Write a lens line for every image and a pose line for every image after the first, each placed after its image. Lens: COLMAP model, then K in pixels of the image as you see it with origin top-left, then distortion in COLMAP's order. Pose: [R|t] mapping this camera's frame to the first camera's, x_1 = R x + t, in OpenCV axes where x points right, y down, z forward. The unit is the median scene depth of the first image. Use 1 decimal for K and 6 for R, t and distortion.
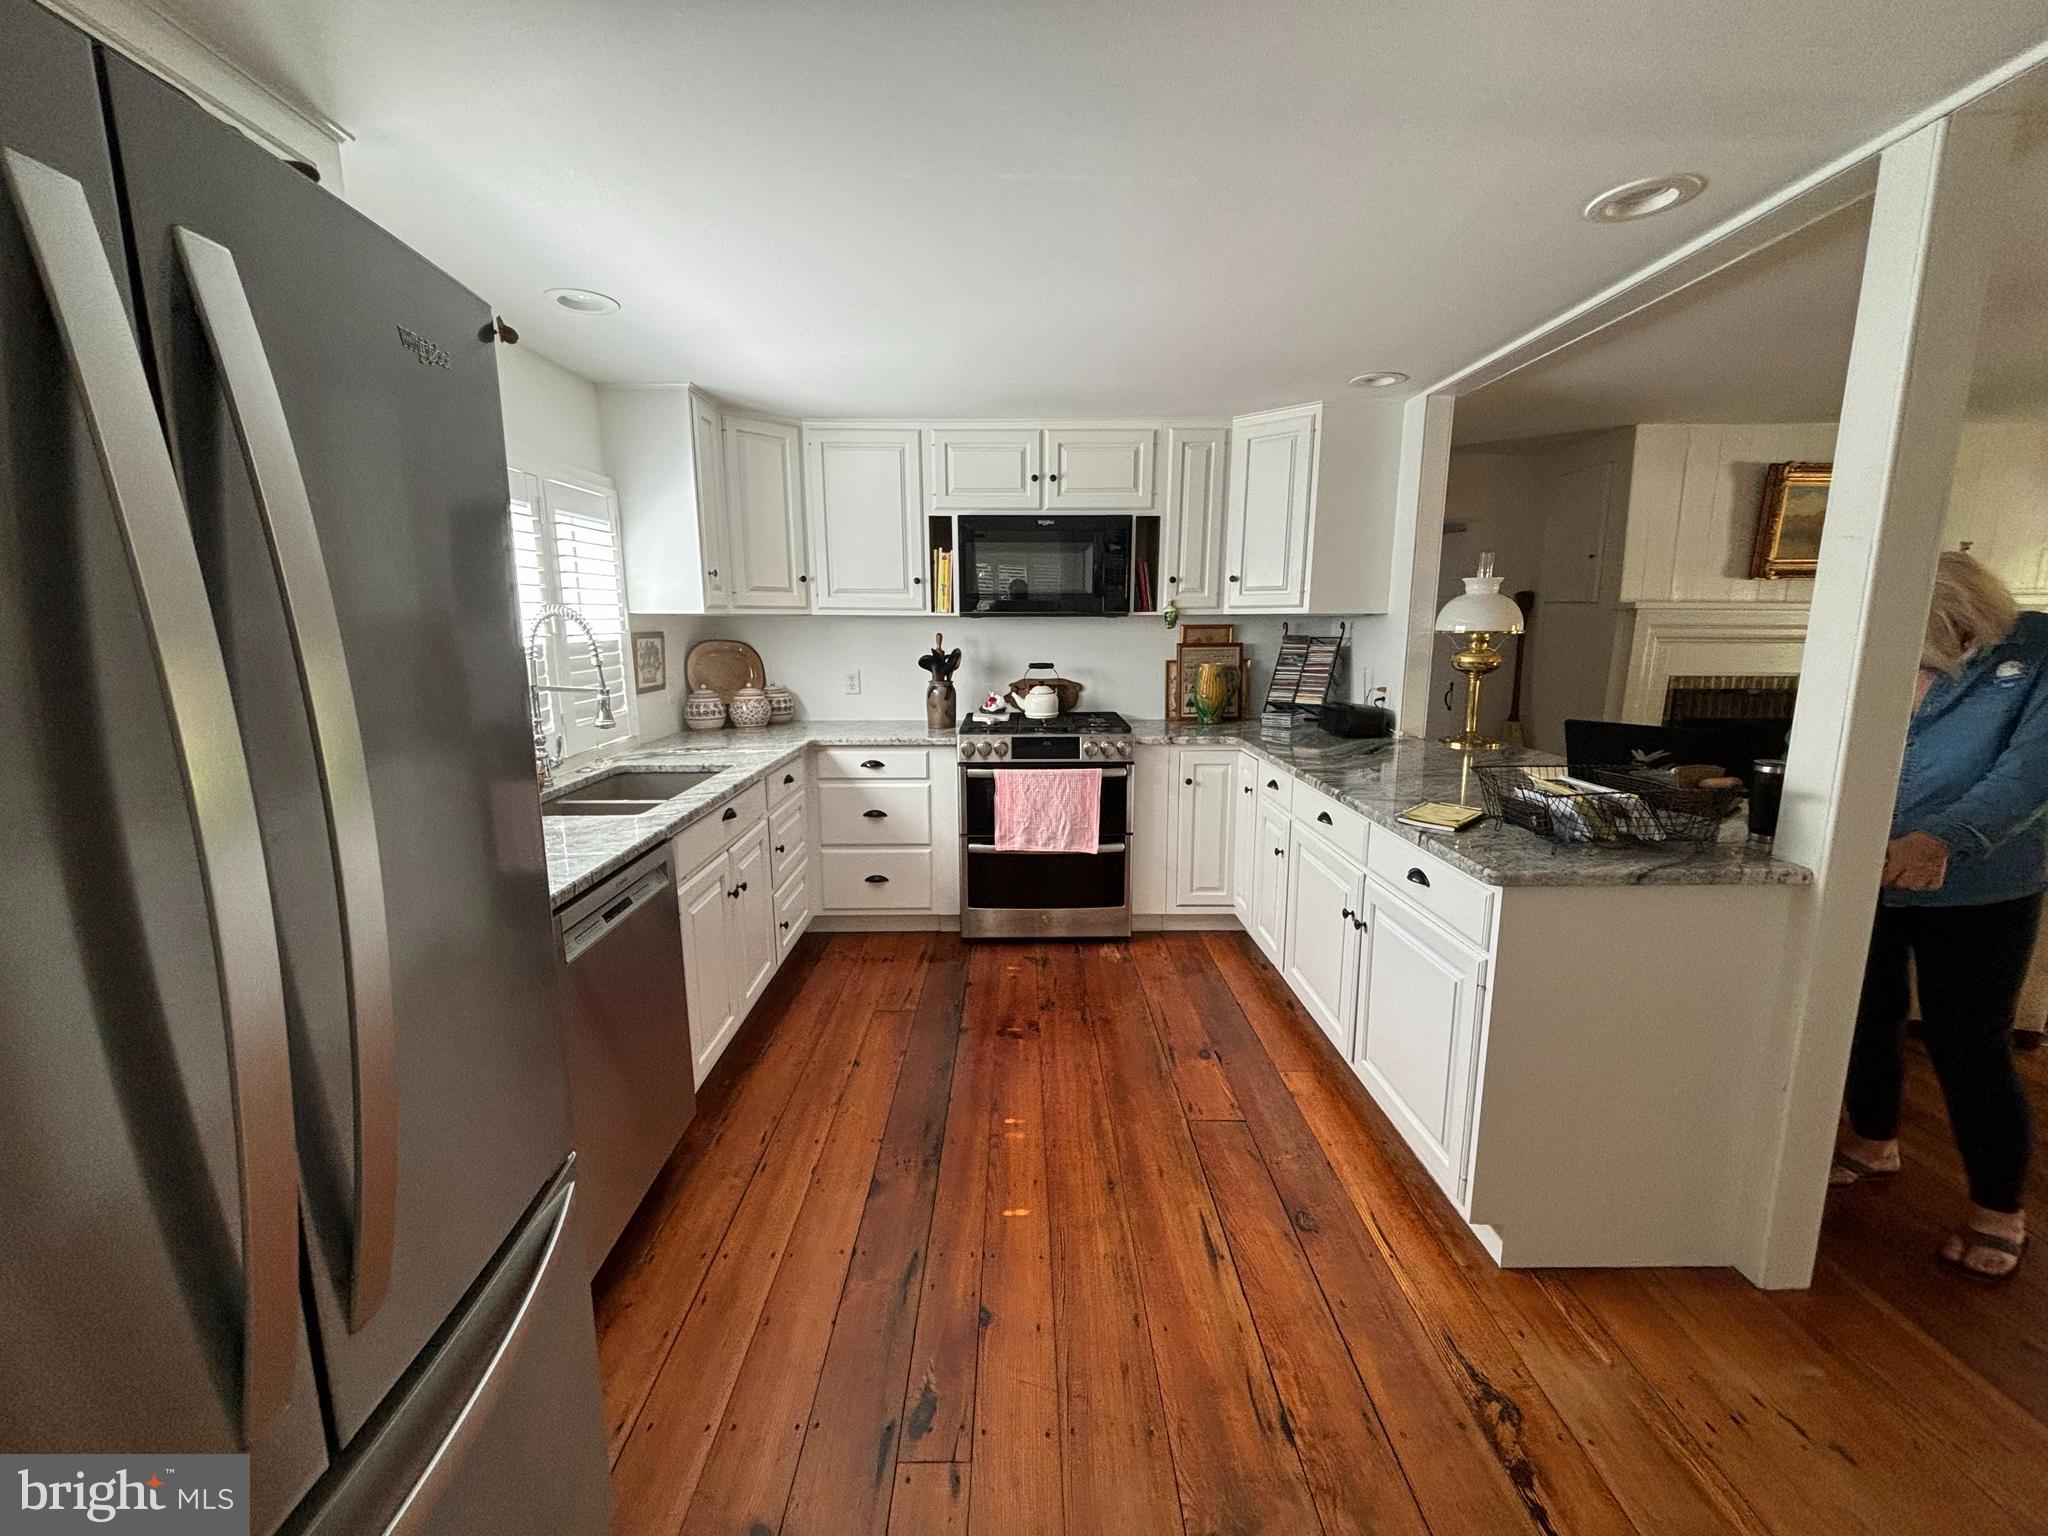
lens RADIAL K [[823.7, 0, 1018.4], [0, 823.7, 764.1], [0, 0, 1]] dist [0.001915, -0.000504]
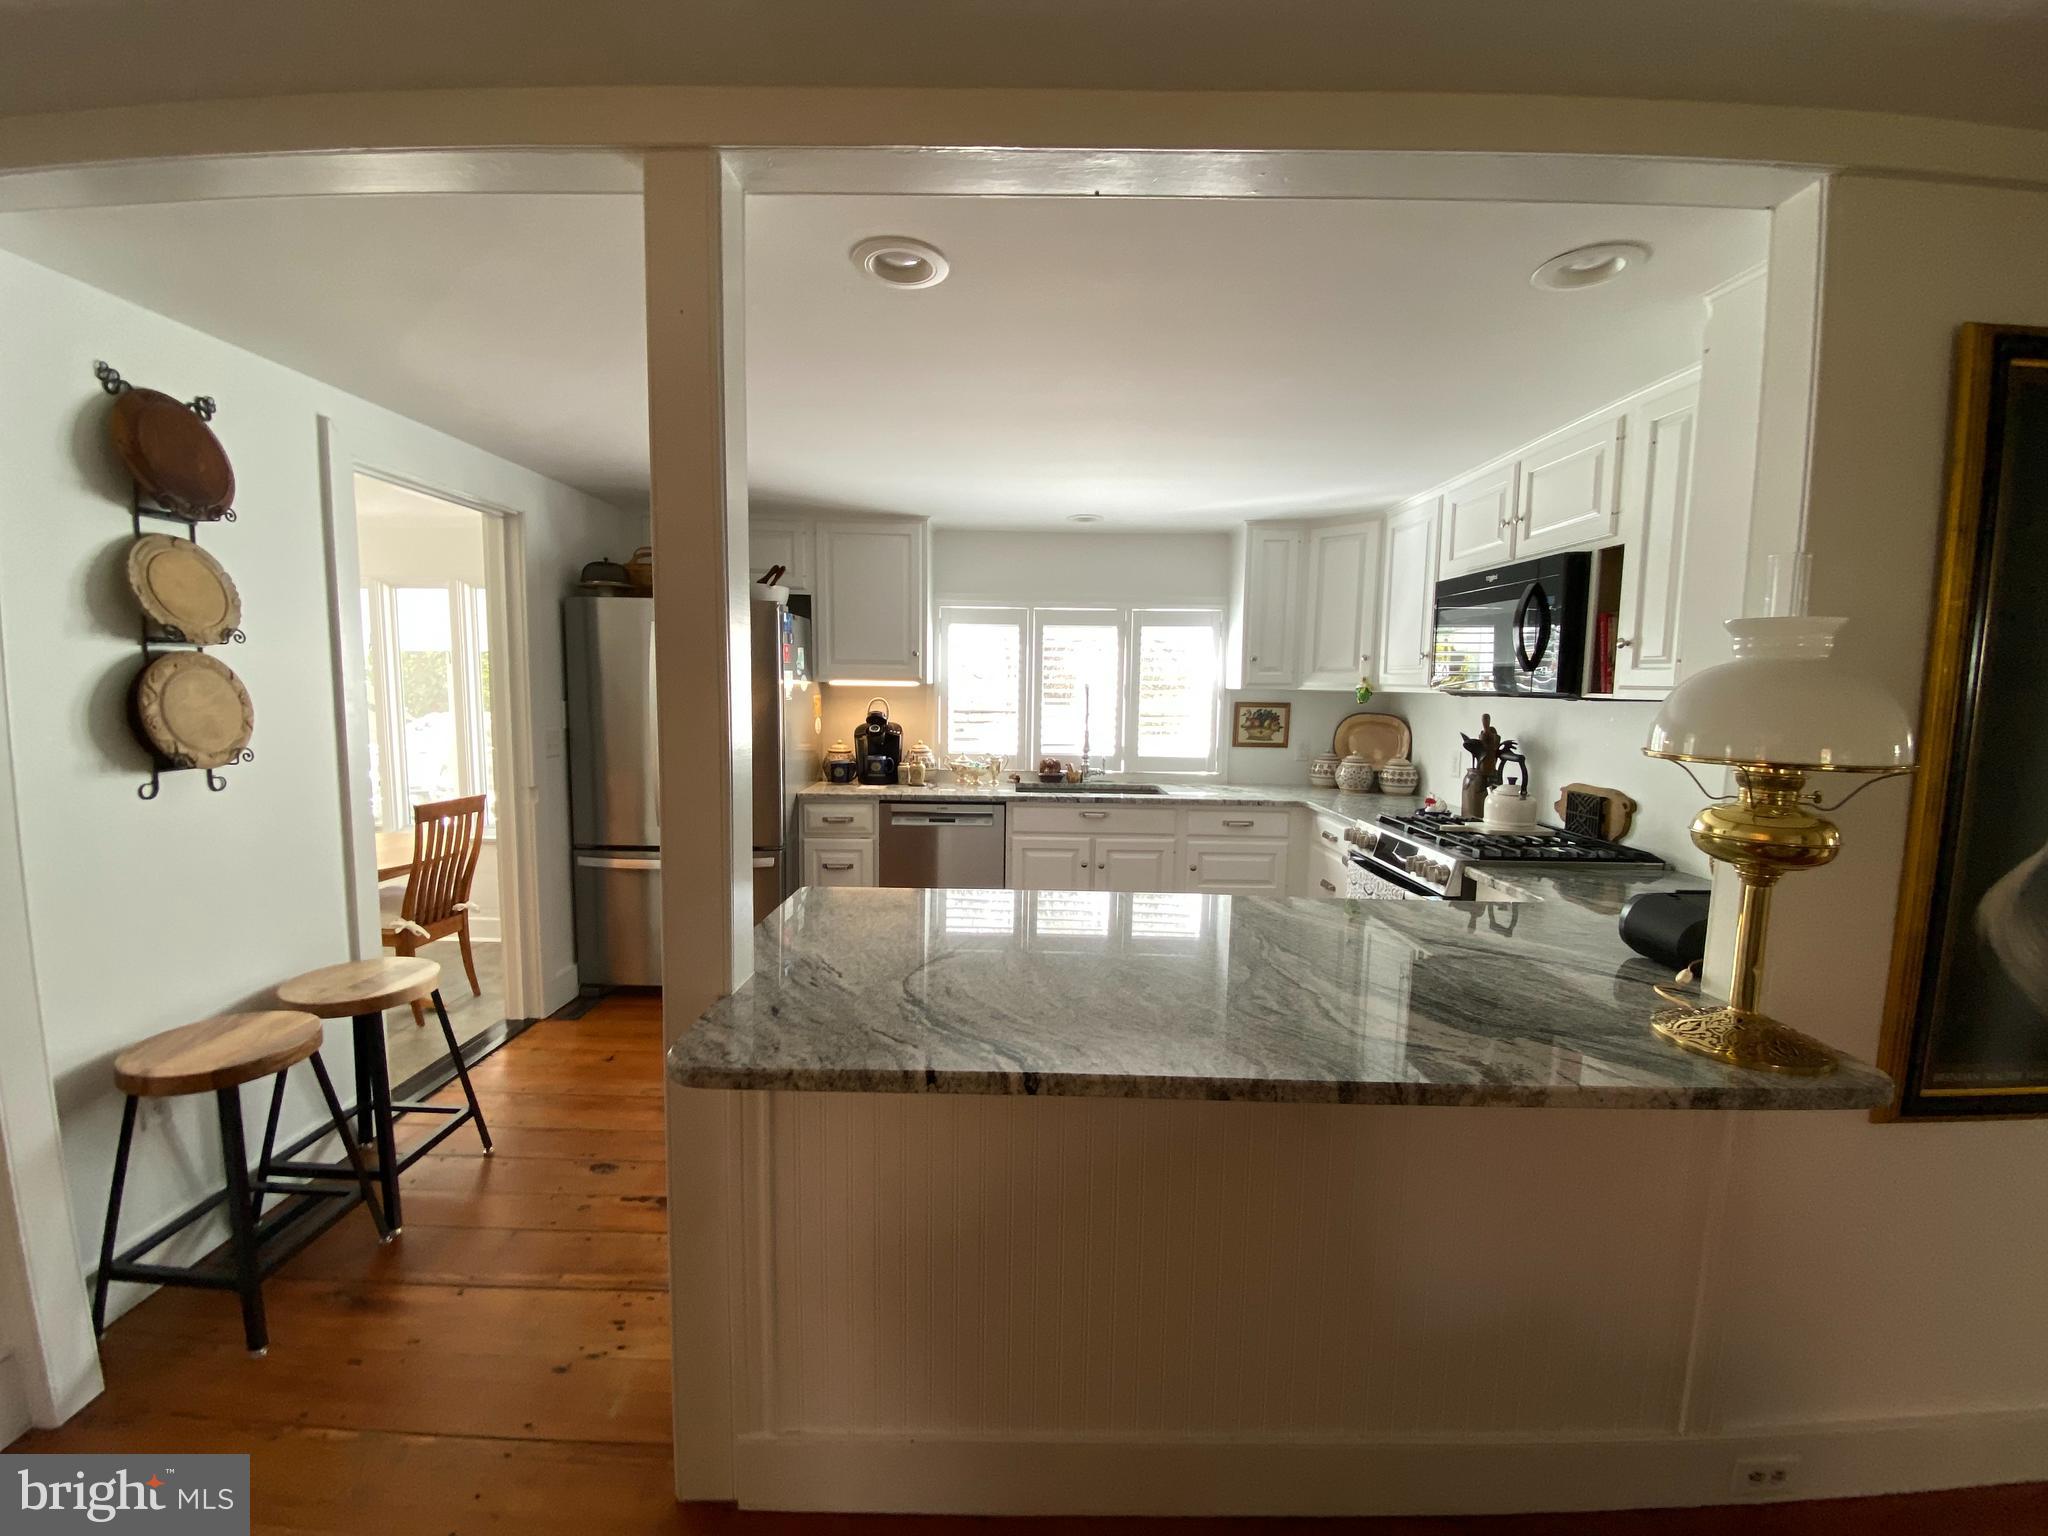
lens RADIAL K [[811.8, 0, 1016.0], [0, 811.8, 759.3], [0, 0, 1]] dist [0.019643, -0.019729]
pose [[-0.021865, 0.098616, -0.994885, 0.824054], [-0.187525, 0.977056, 0.100970, -0.119229], [0.982016, 0.188774, -0.002871, 0.587020]]
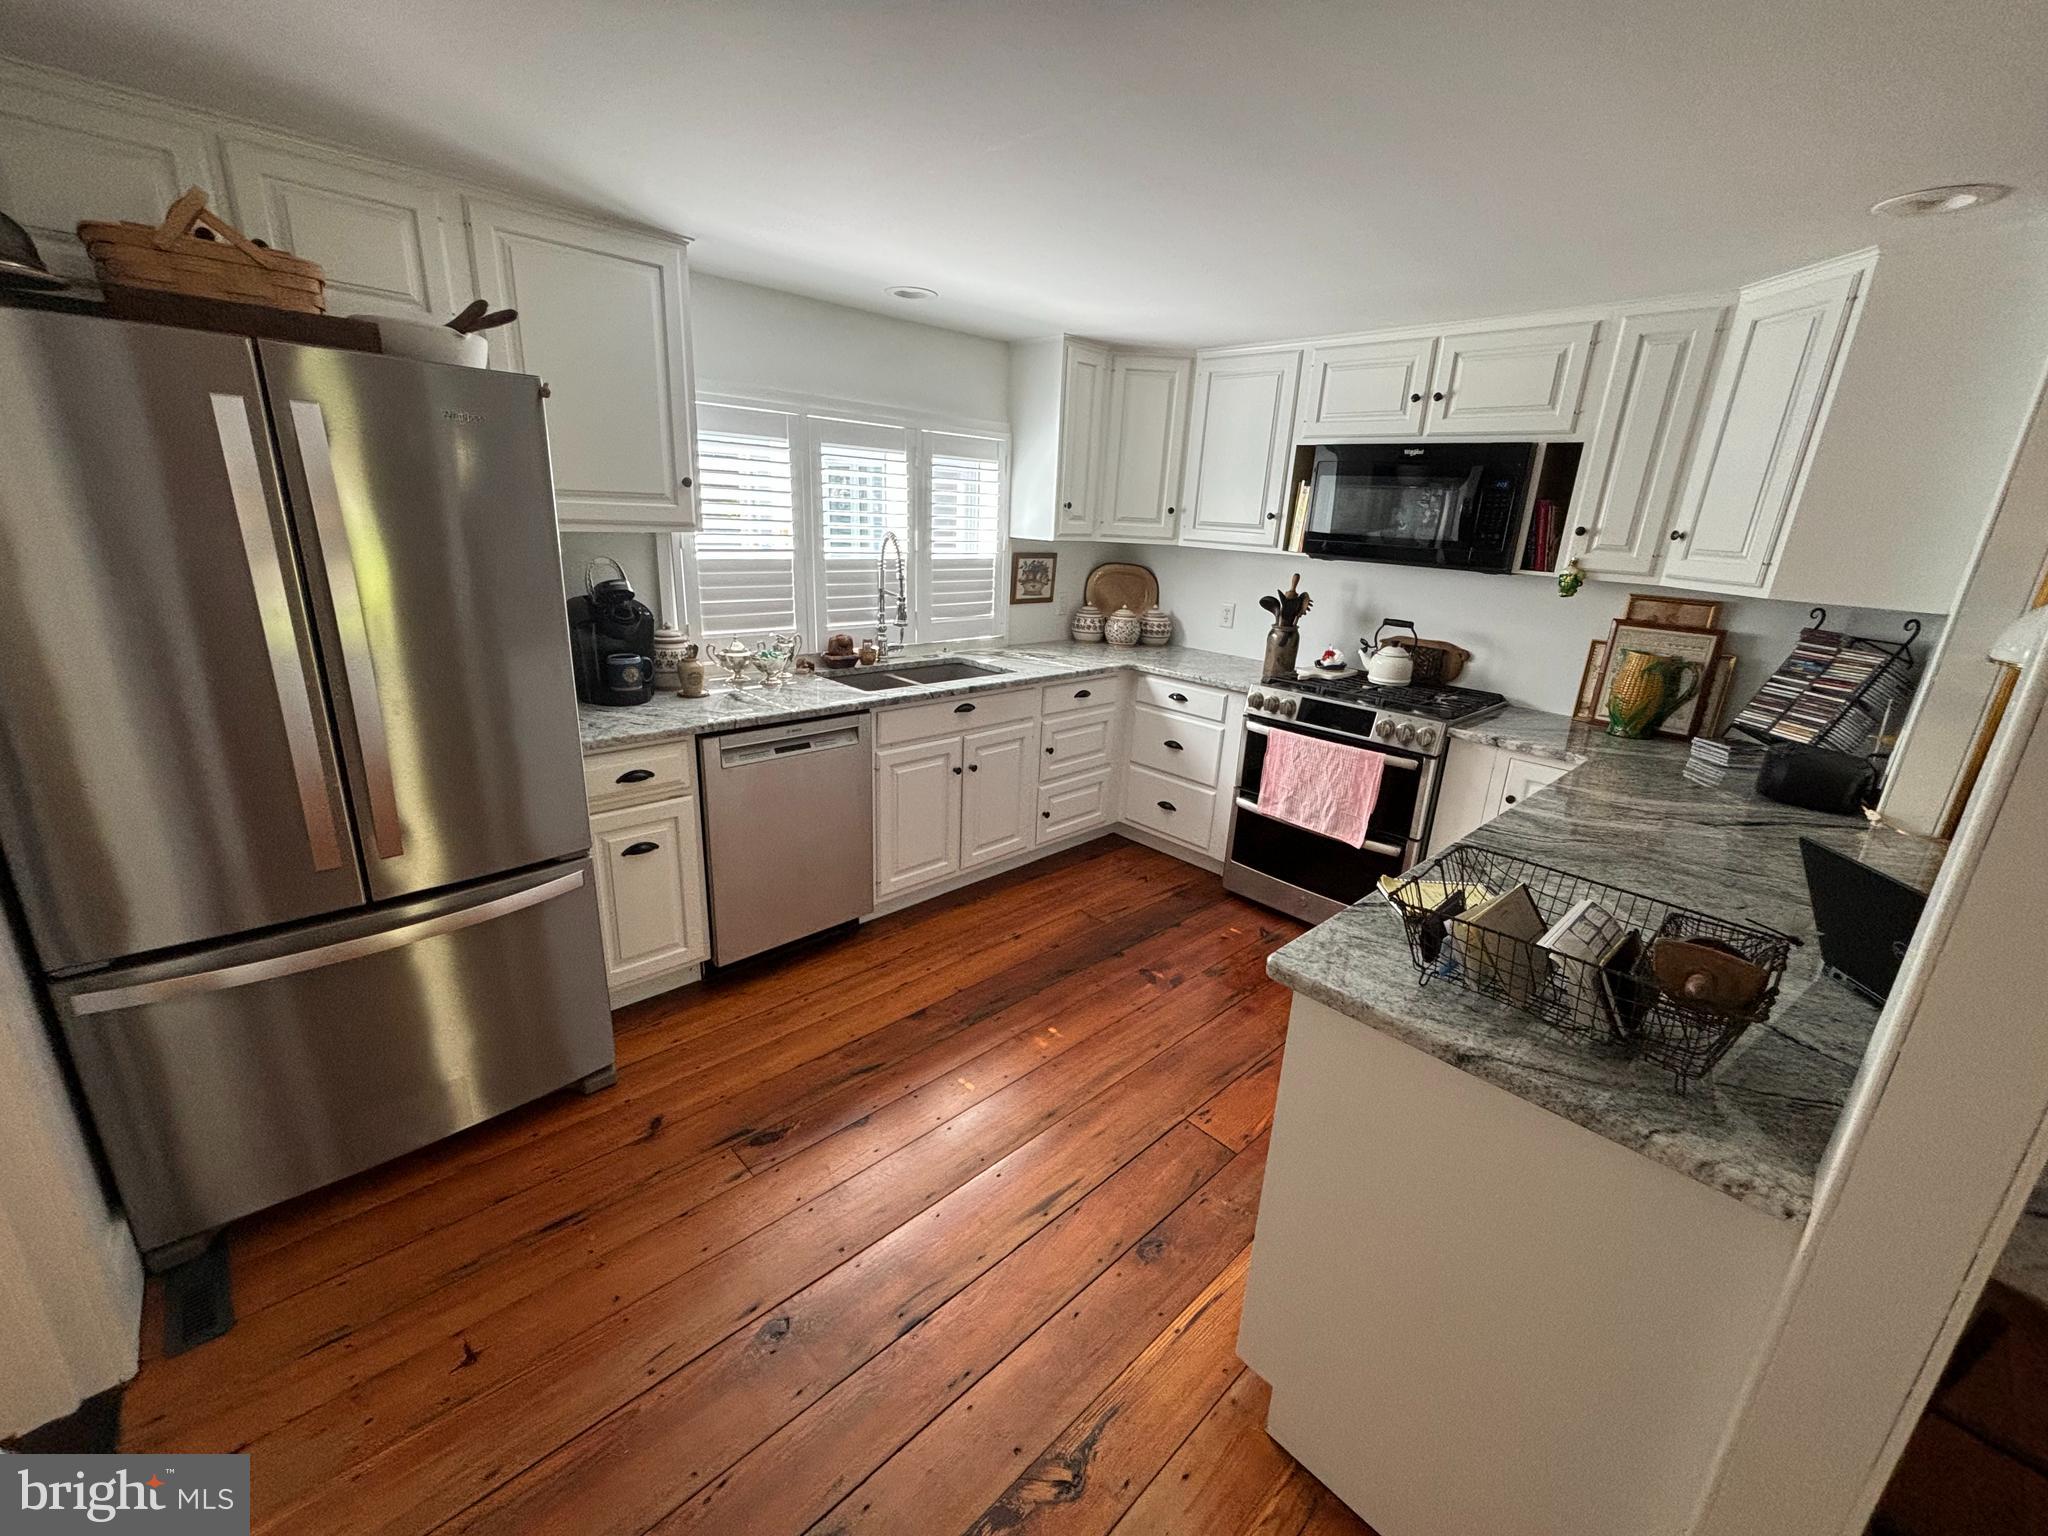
lens RADIAL K [[823.7, 0, 1018.4], [0, 823.7, 764.1], [0, 0, 1]] dist [0.001915, -0.000504]
pose [[0.686895, 0.250447, -0.682240, 0.405403], [-0.177343, 0.968130, 0.176842, -0.064732], [0.704787, -0.000482, 0.709419, 0.124529]]
